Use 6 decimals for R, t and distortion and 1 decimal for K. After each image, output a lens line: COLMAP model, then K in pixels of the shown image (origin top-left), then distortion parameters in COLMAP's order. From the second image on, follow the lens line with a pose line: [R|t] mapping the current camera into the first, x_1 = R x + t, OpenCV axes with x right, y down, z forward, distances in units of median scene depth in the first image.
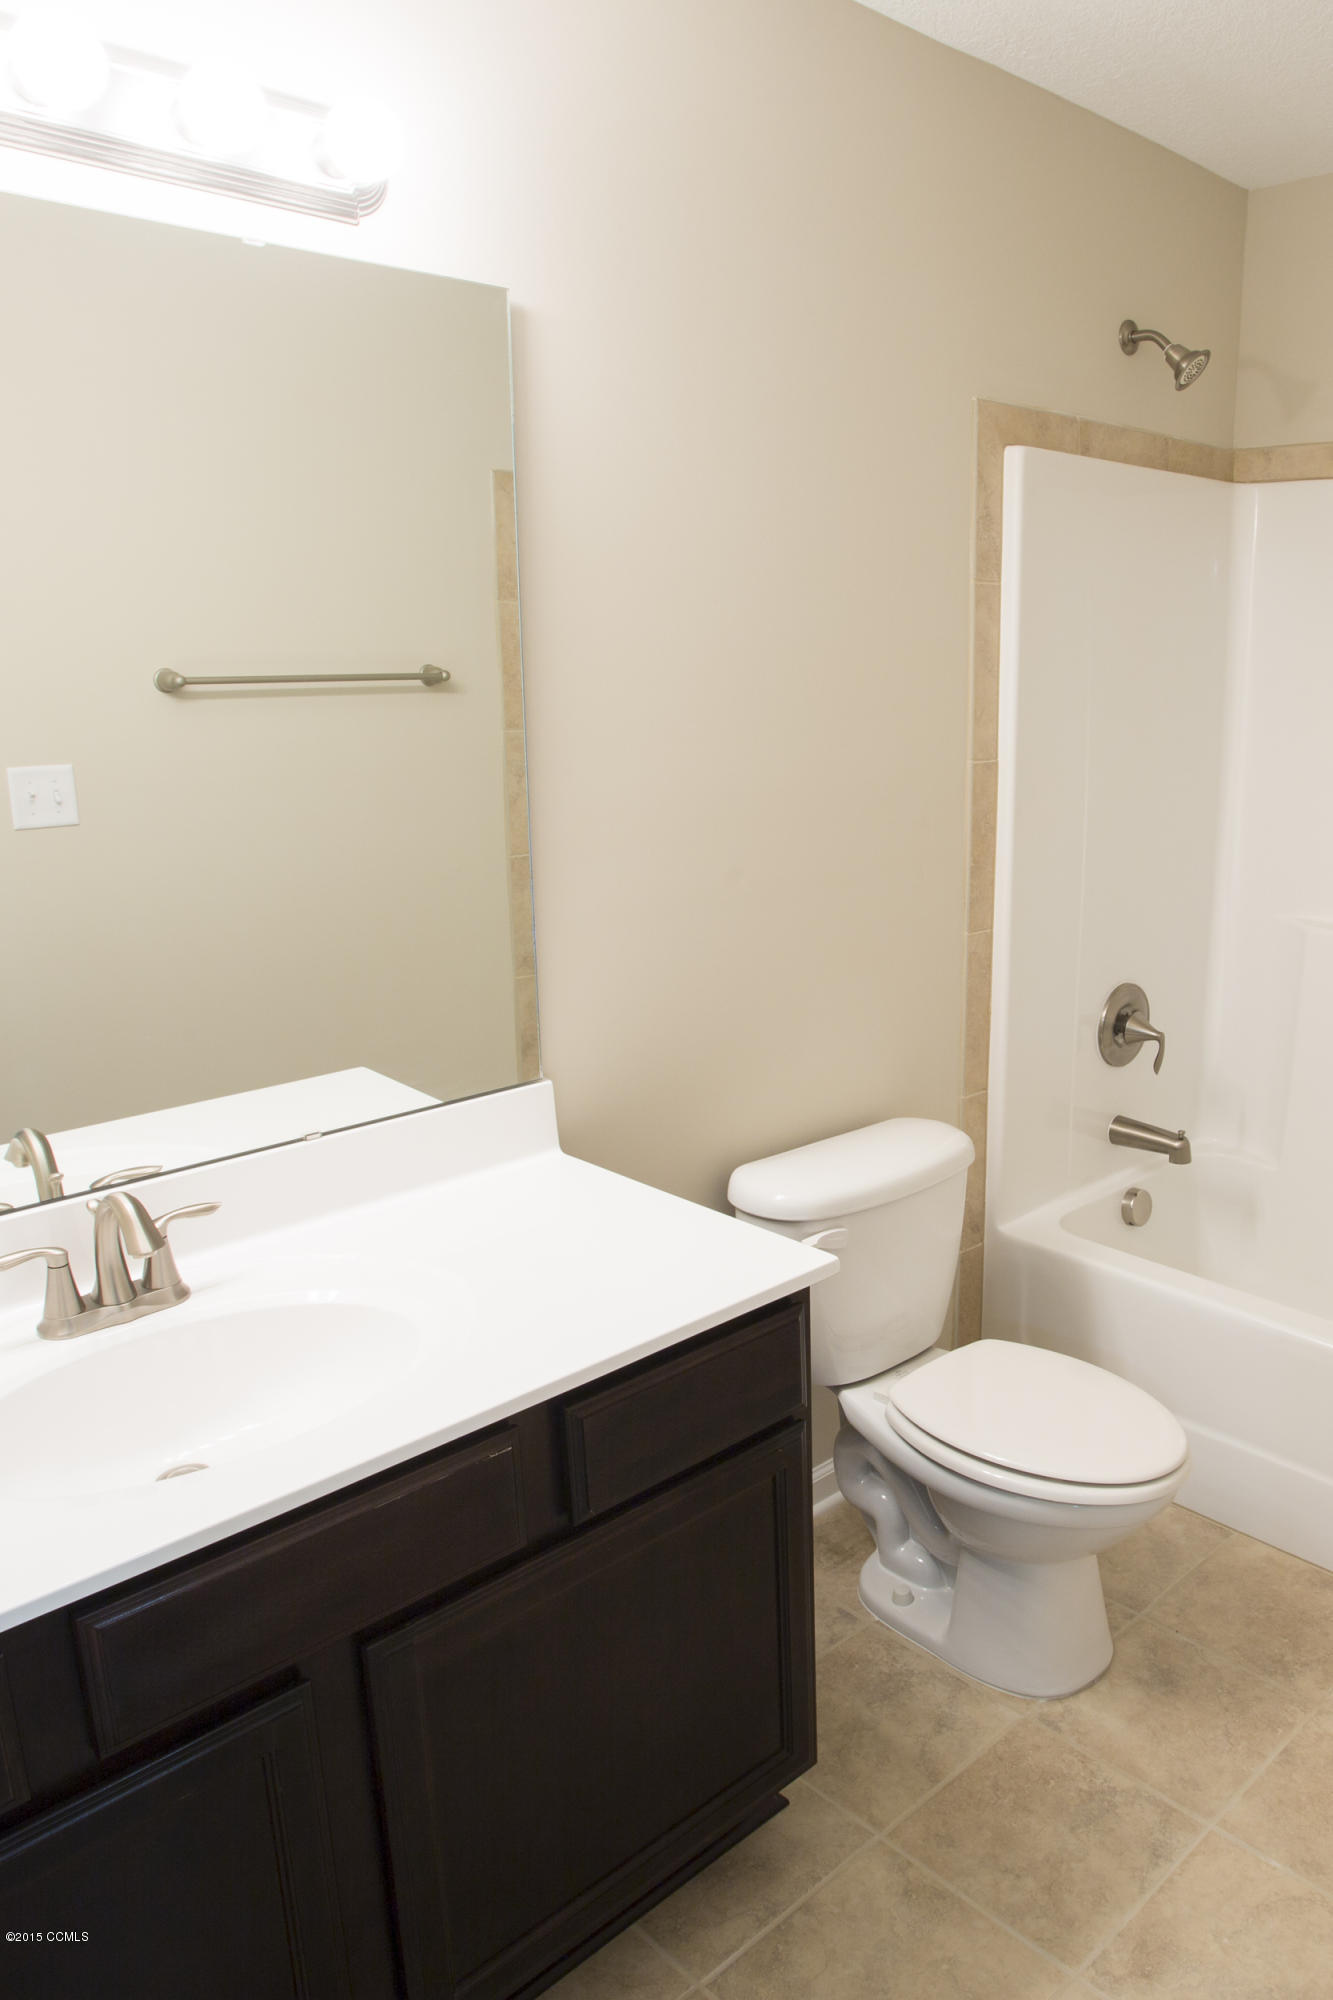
lens RADIAL K [[1495.4, 0, 666.5], [0, 1495.4, 1000.0], [0, 0, 1]] dist [0.041447, 0.000120]
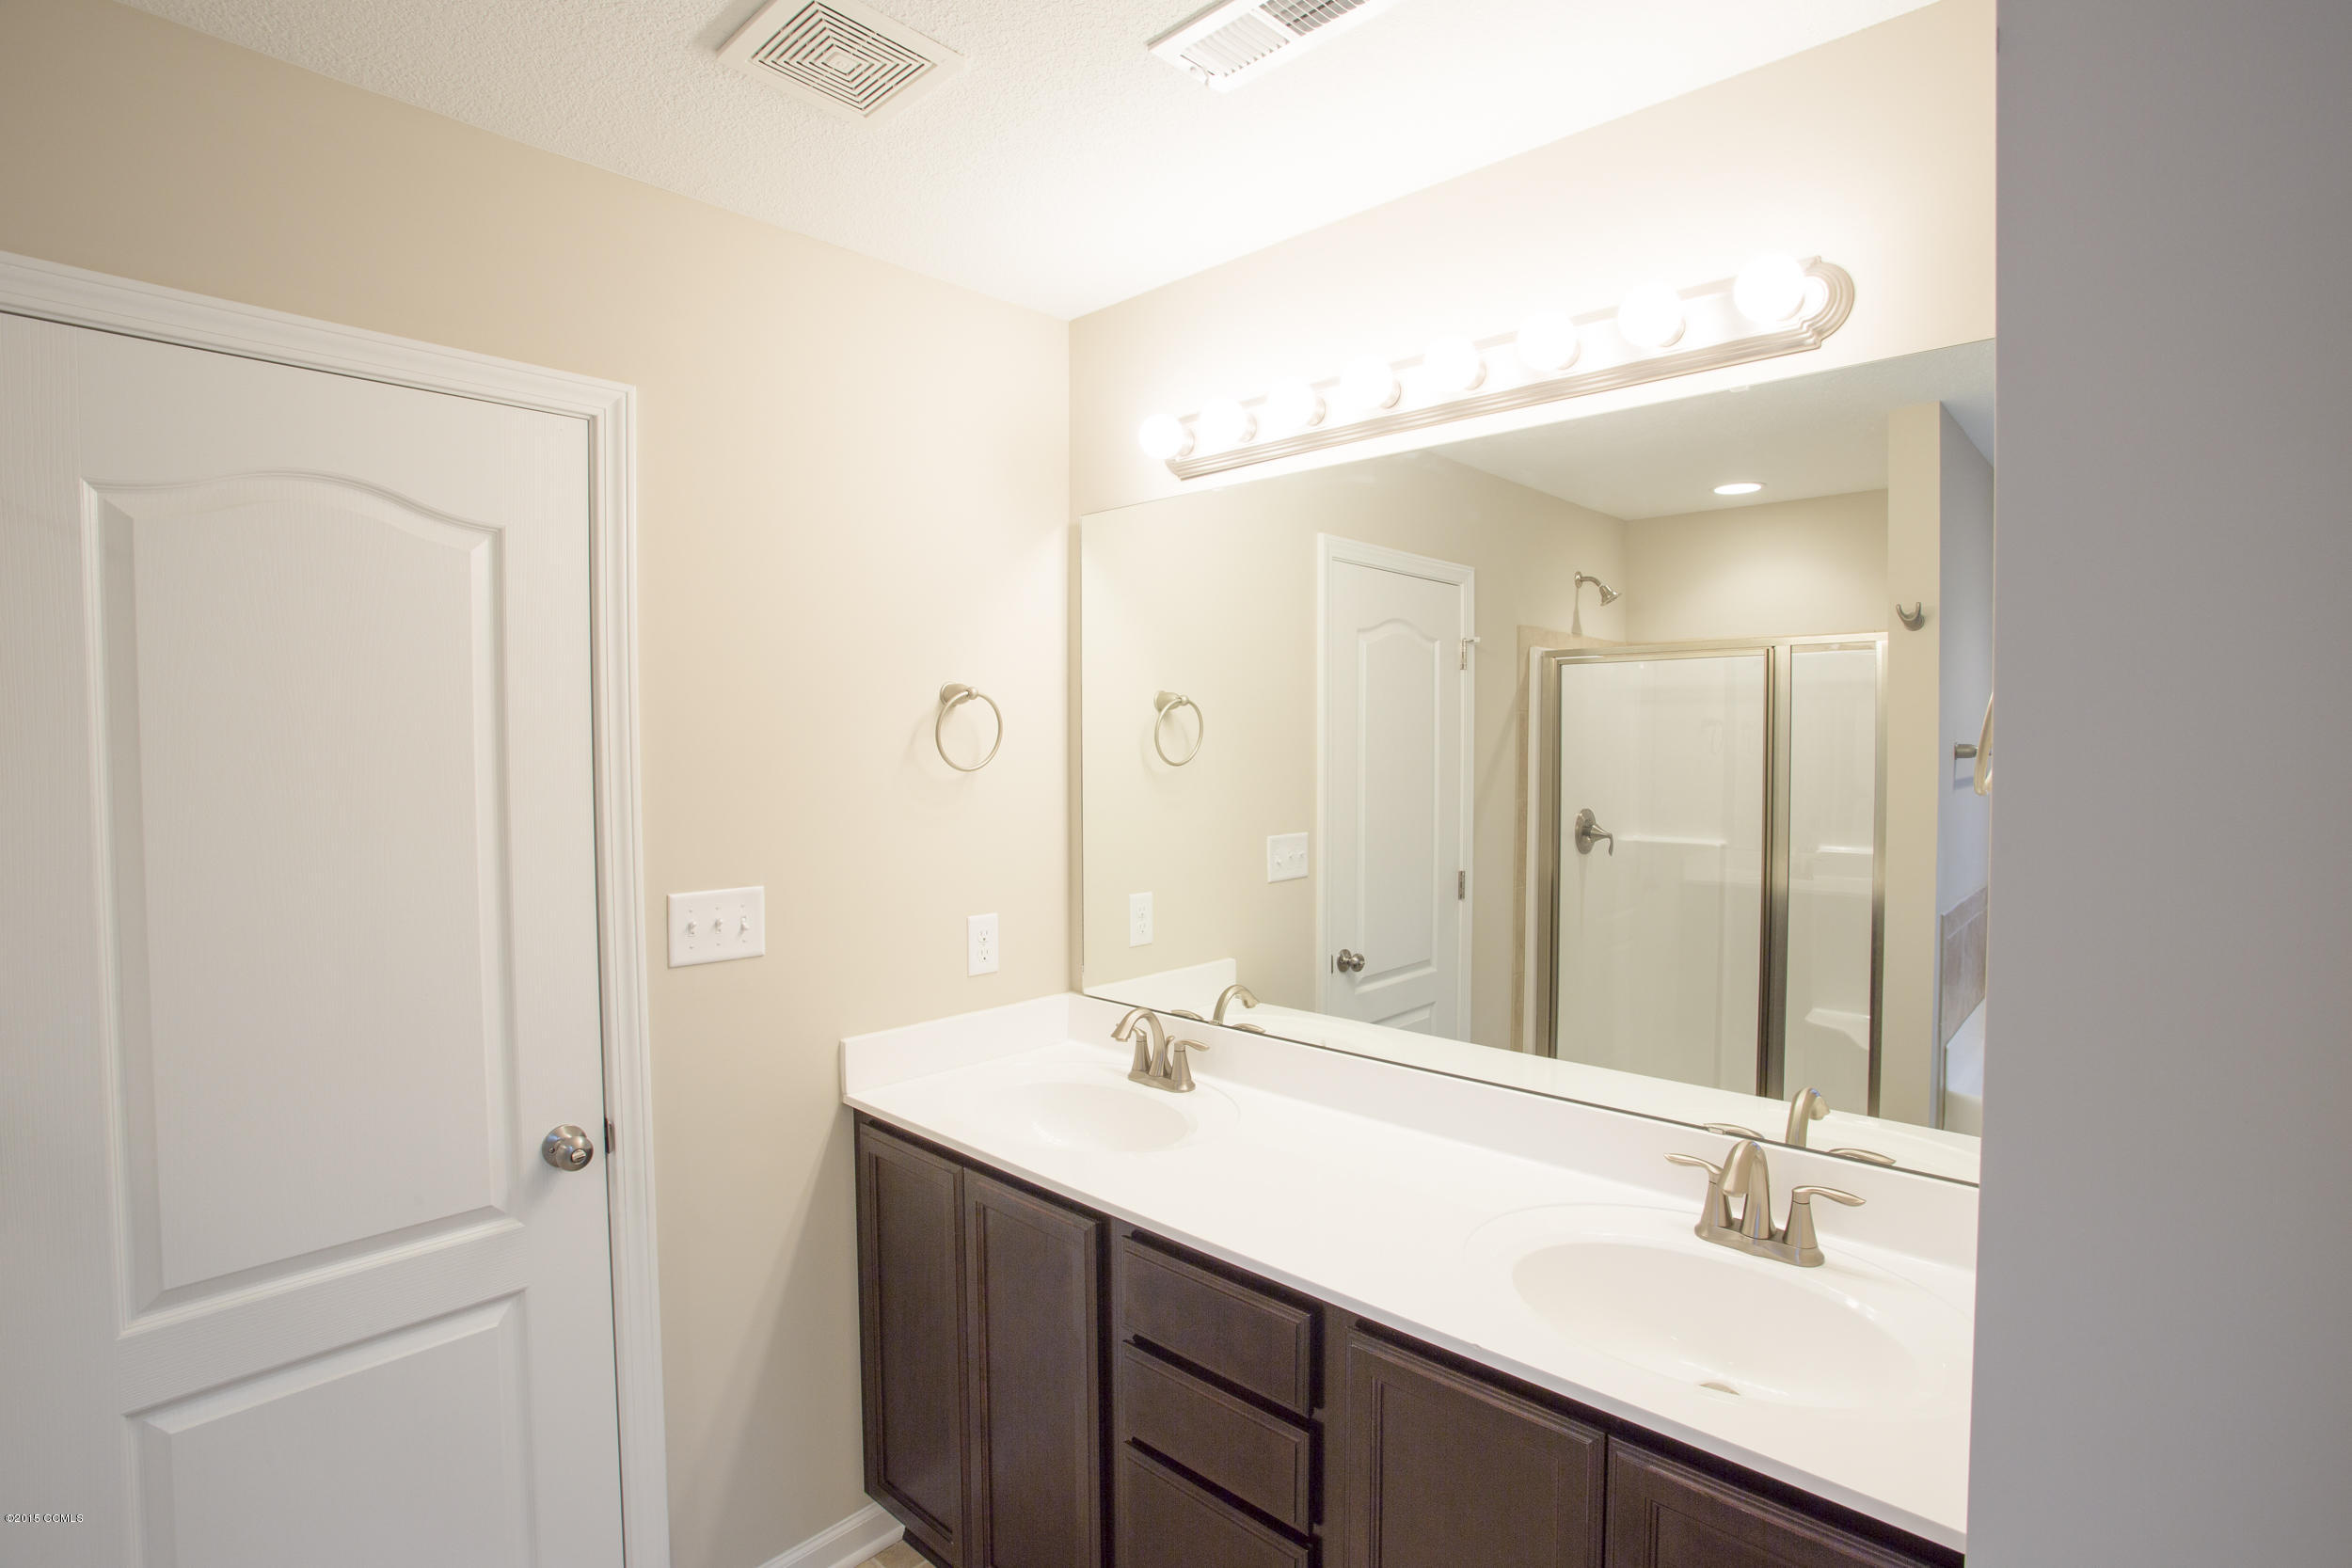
lens RADIAL K [[1121.1, 0, 1176.0], [0, 1121.1, 784.0], [0, 0, 1]] dist [-0.063139, 0.000090]
pose [[0.058892, 0.053245, -0.996843, 0.459936], [-0.200834, 0.978791, 0.040416, -0.096734], [0.977853, 0.197820, 0.068336, 0.418808]]
